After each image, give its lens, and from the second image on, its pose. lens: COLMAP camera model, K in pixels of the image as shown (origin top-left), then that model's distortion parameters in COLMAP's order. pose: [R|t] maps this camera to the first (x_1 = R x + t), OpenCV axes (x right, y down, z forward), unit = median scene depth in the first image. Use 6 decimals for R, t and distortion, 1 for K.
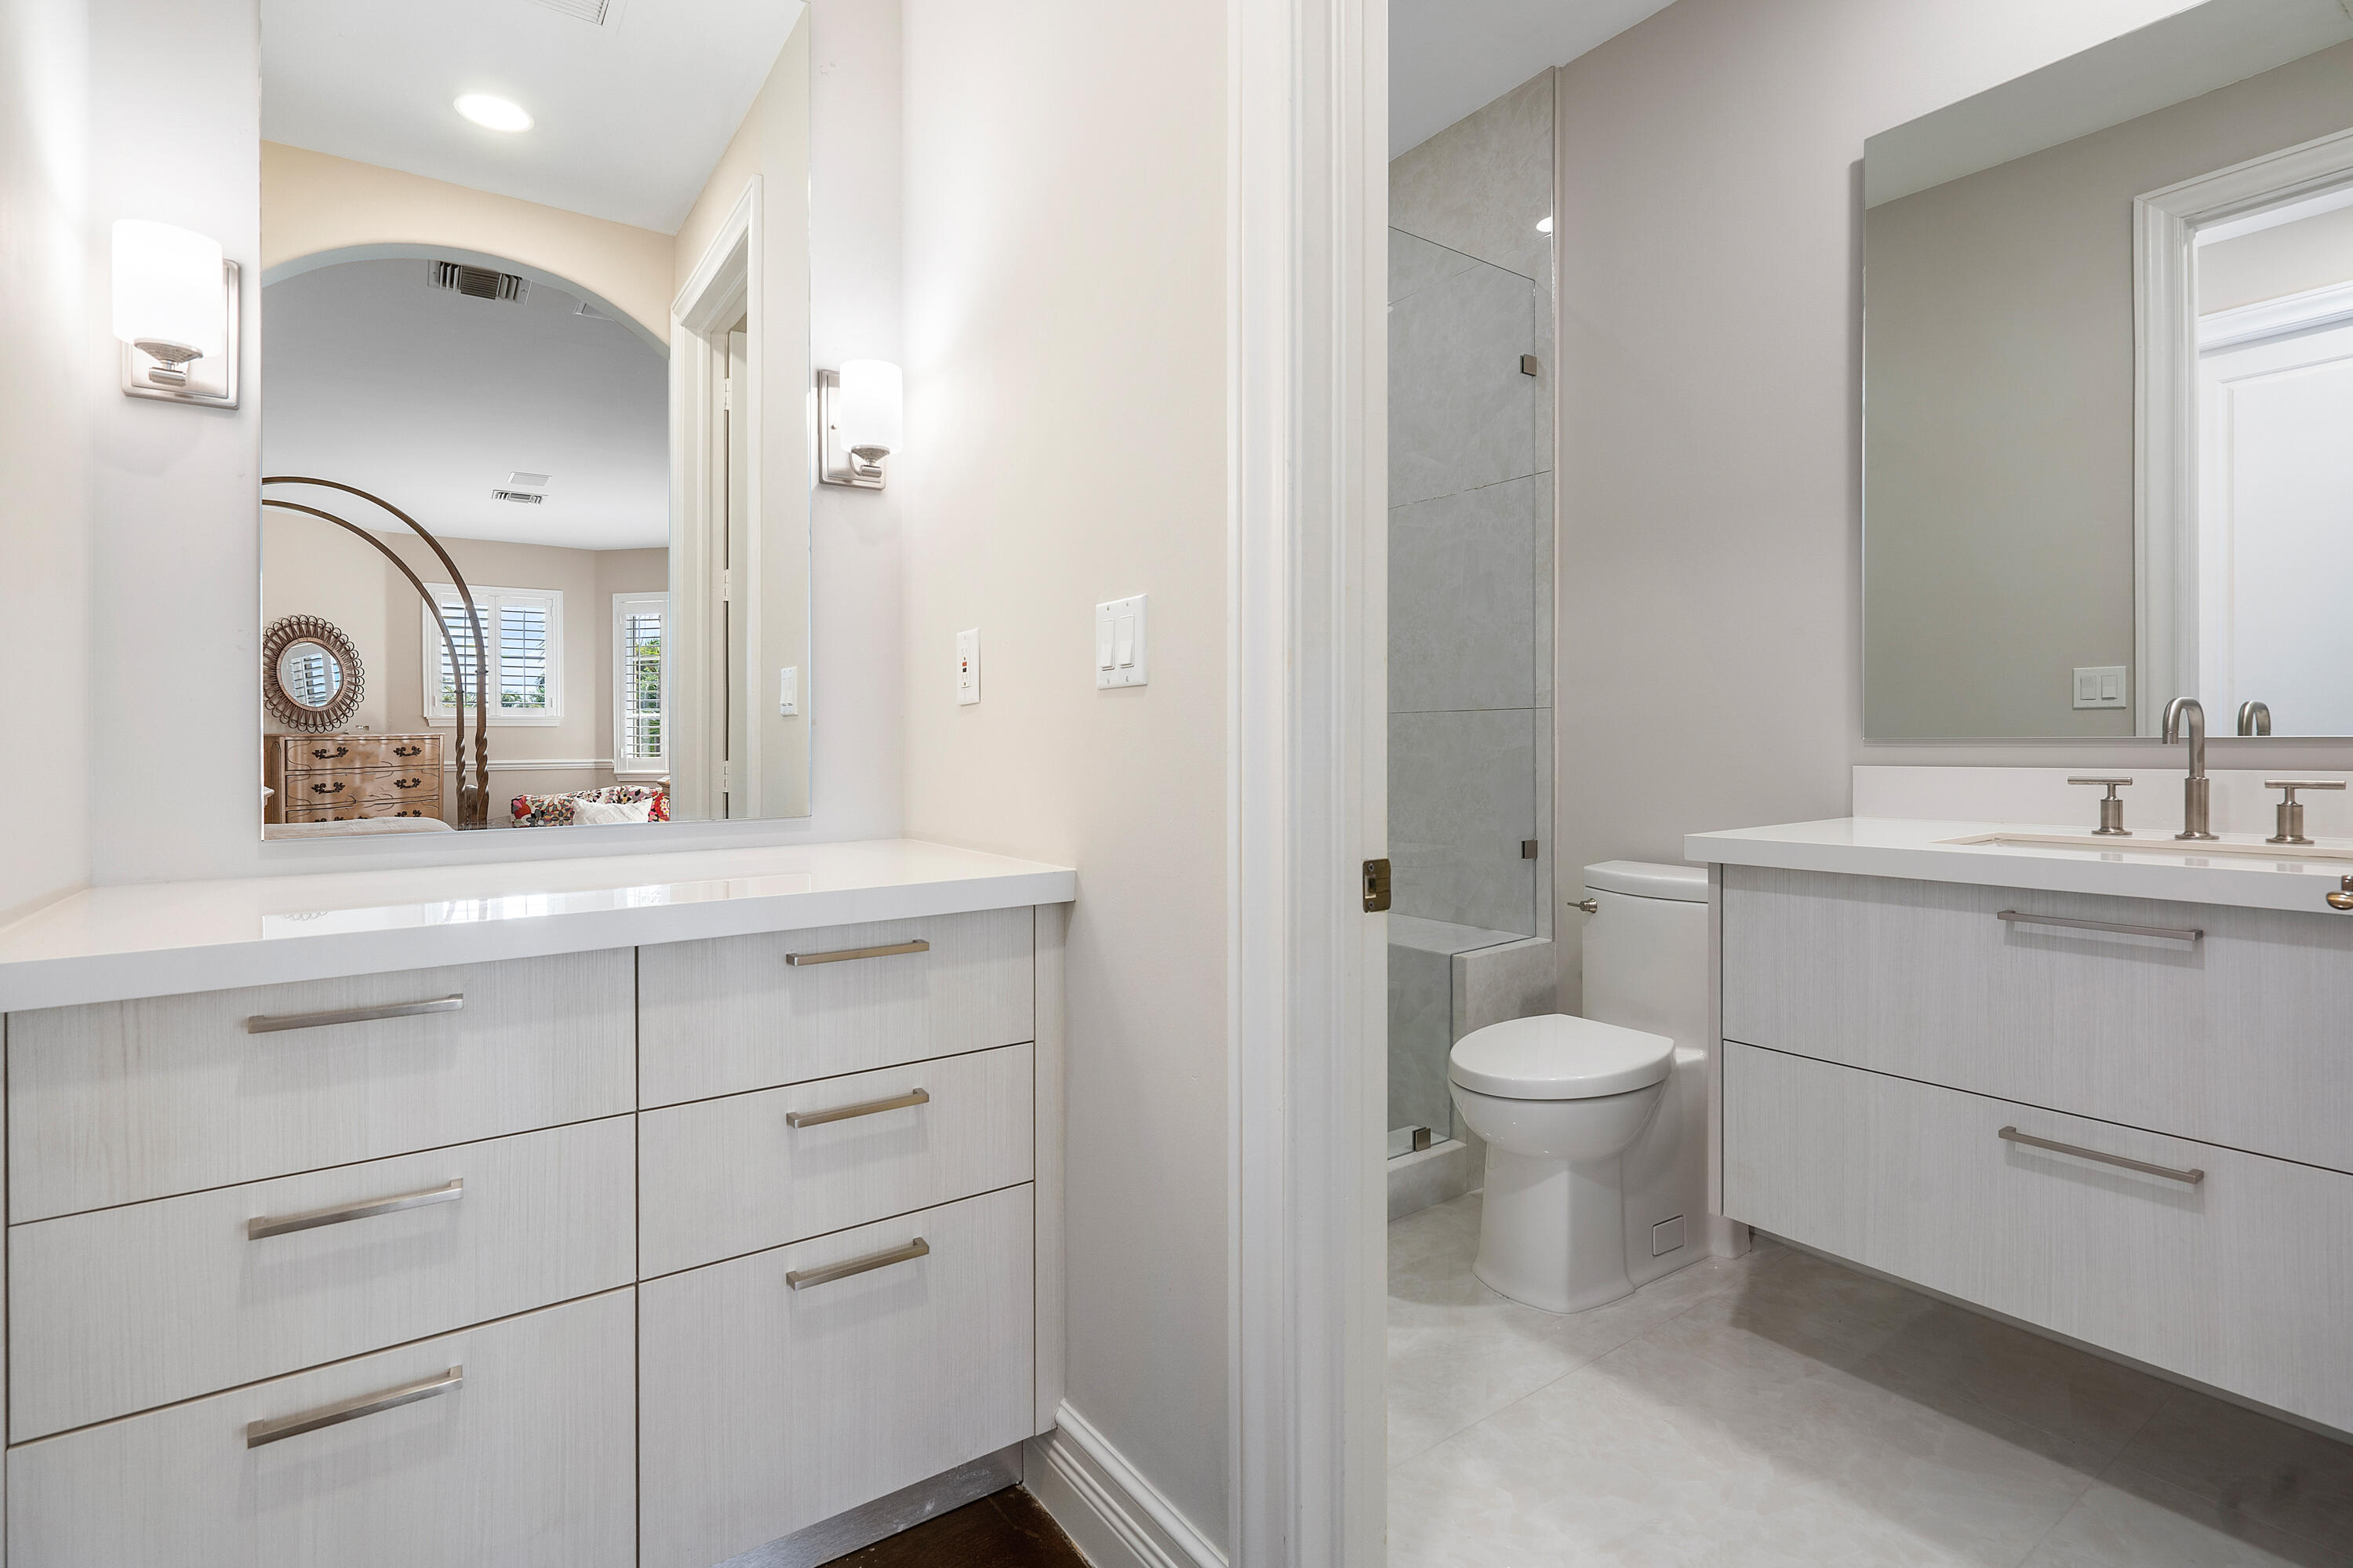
lens RADIAL K [[1129.7, 0, 1244.8], [0, 1129.7, 750.5], [0, 0, 1]] dist [0.001902, 0.002047]
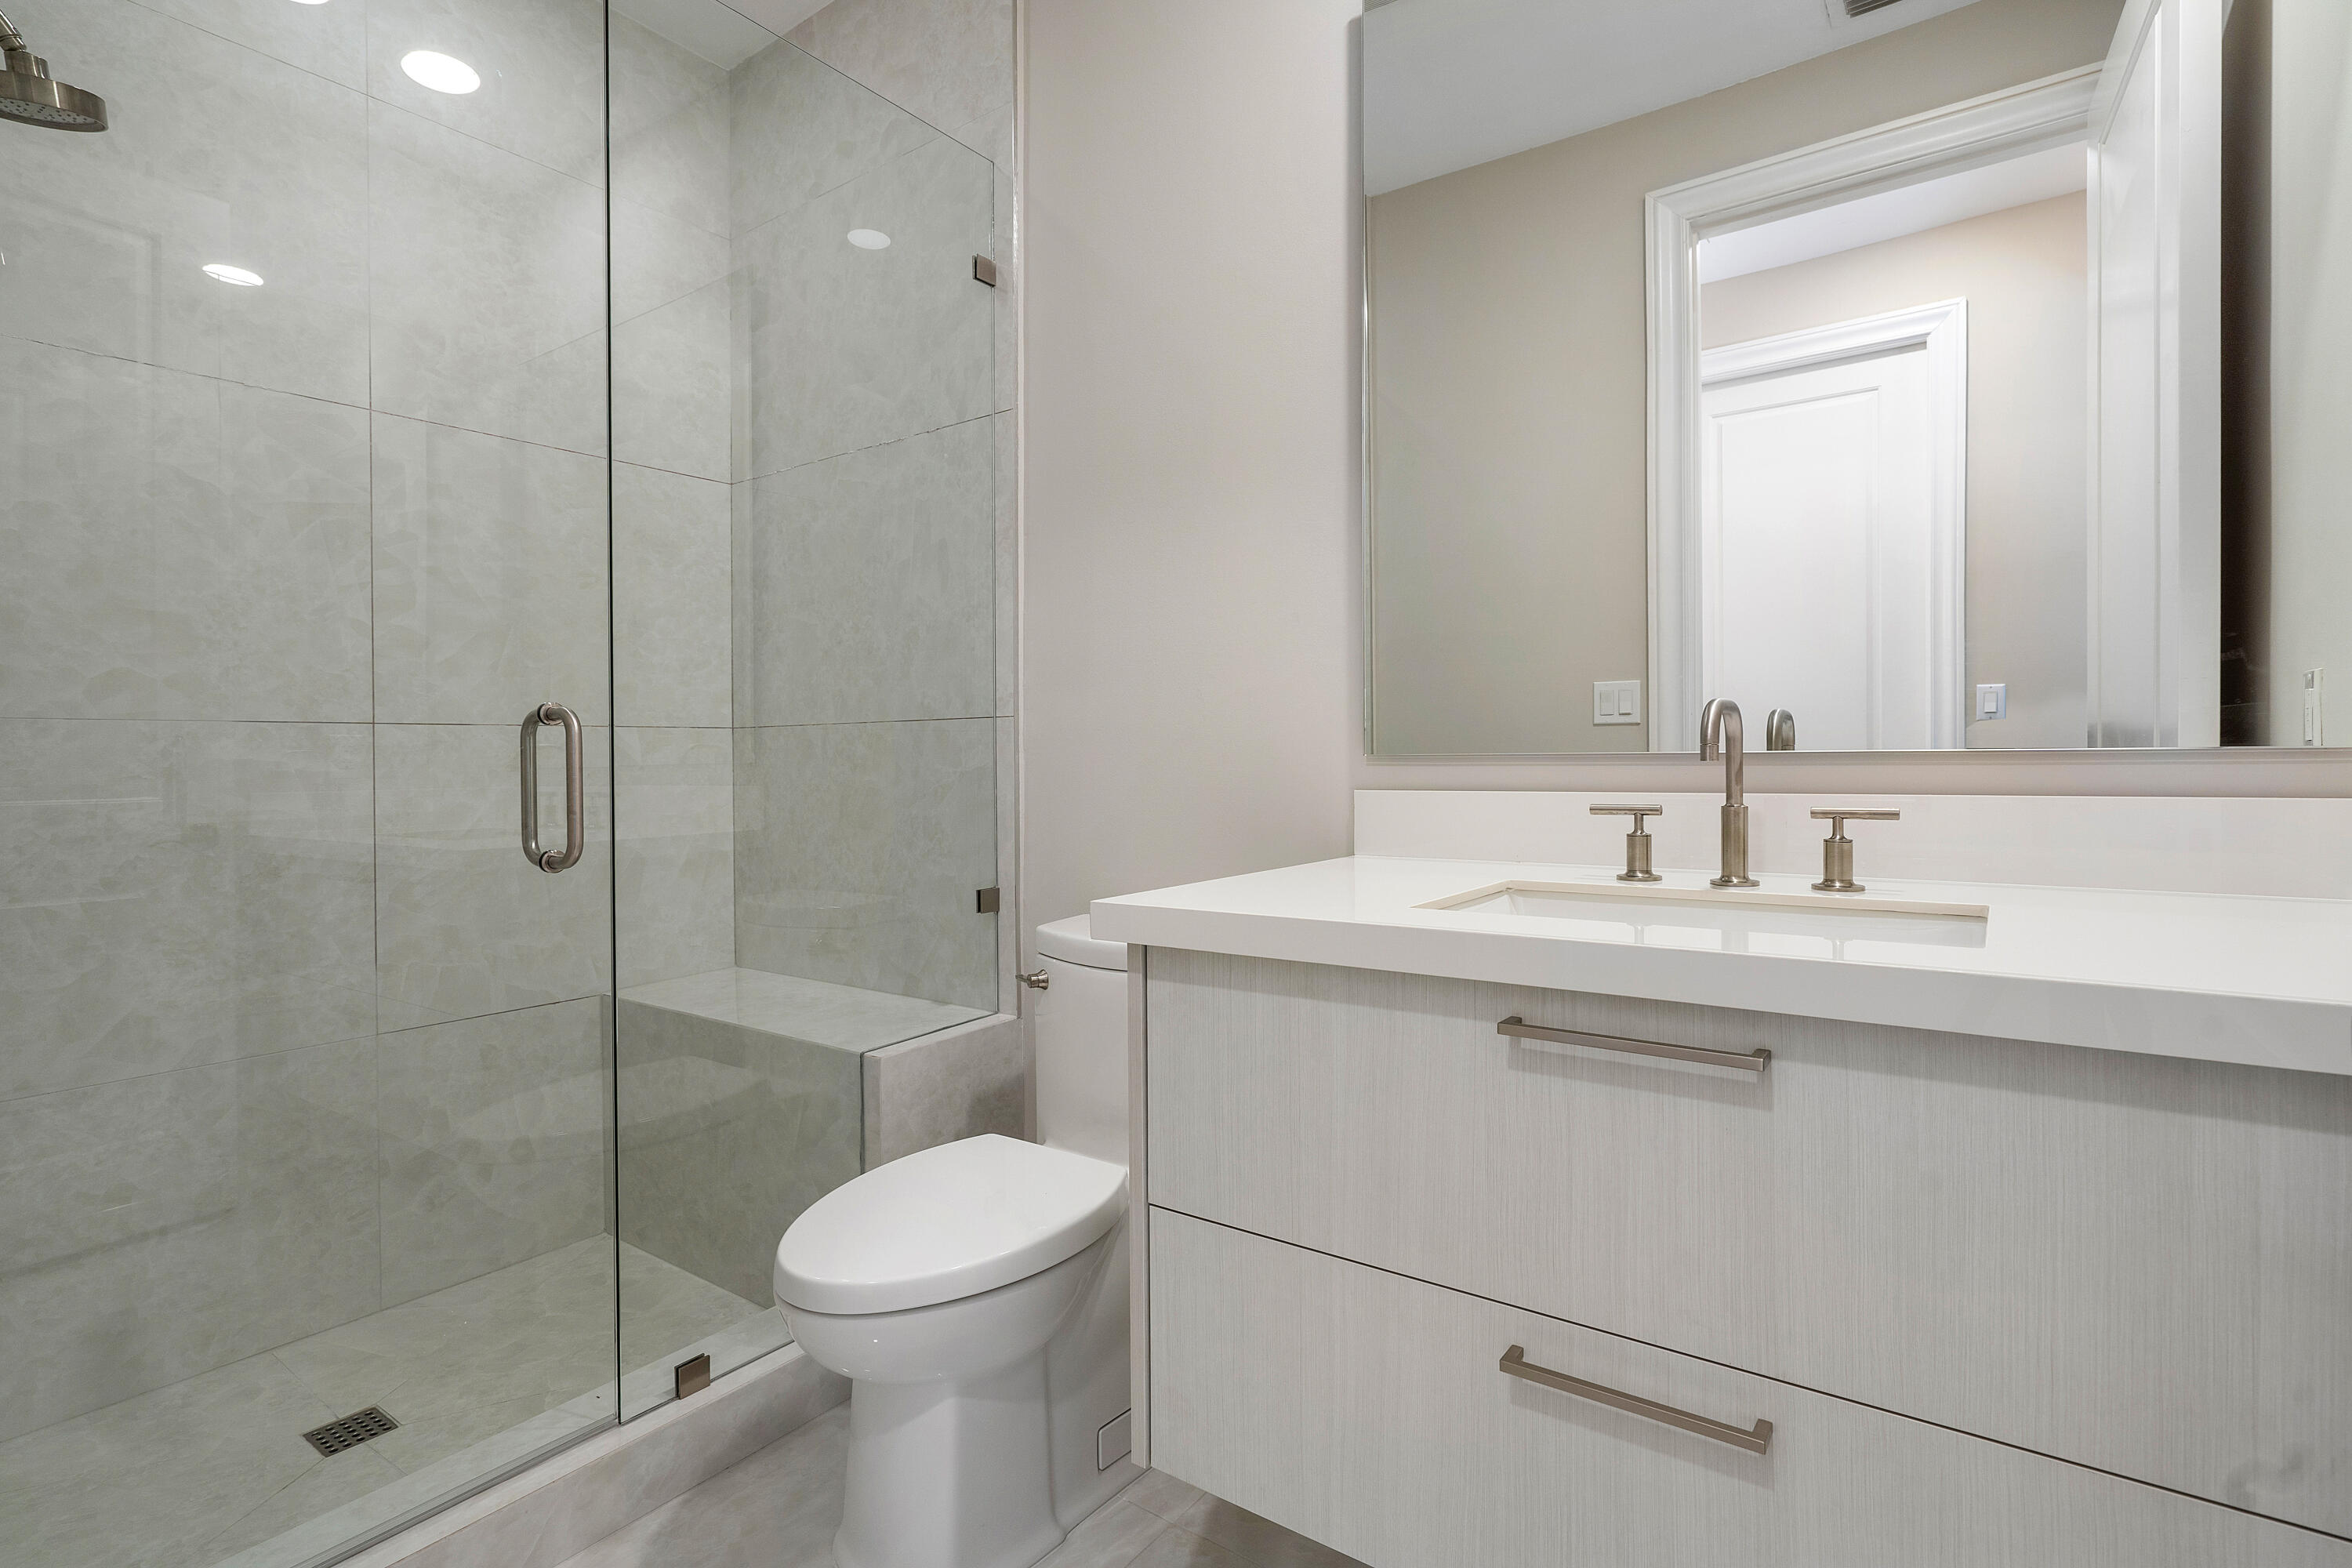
lens RADIAL K [[1129.2, 0, 1174.0], [0, 1129.2, 774.9], [0, 0, 1]] dist [0.001902, 0.002047]
pose [[0.961911, -0.006975, 0.273274, 0.229605], [0.005585, 0.999967, 0.005866, -0.002498], [-0.273306, -0.004116, 0.961918, 0.316431]]
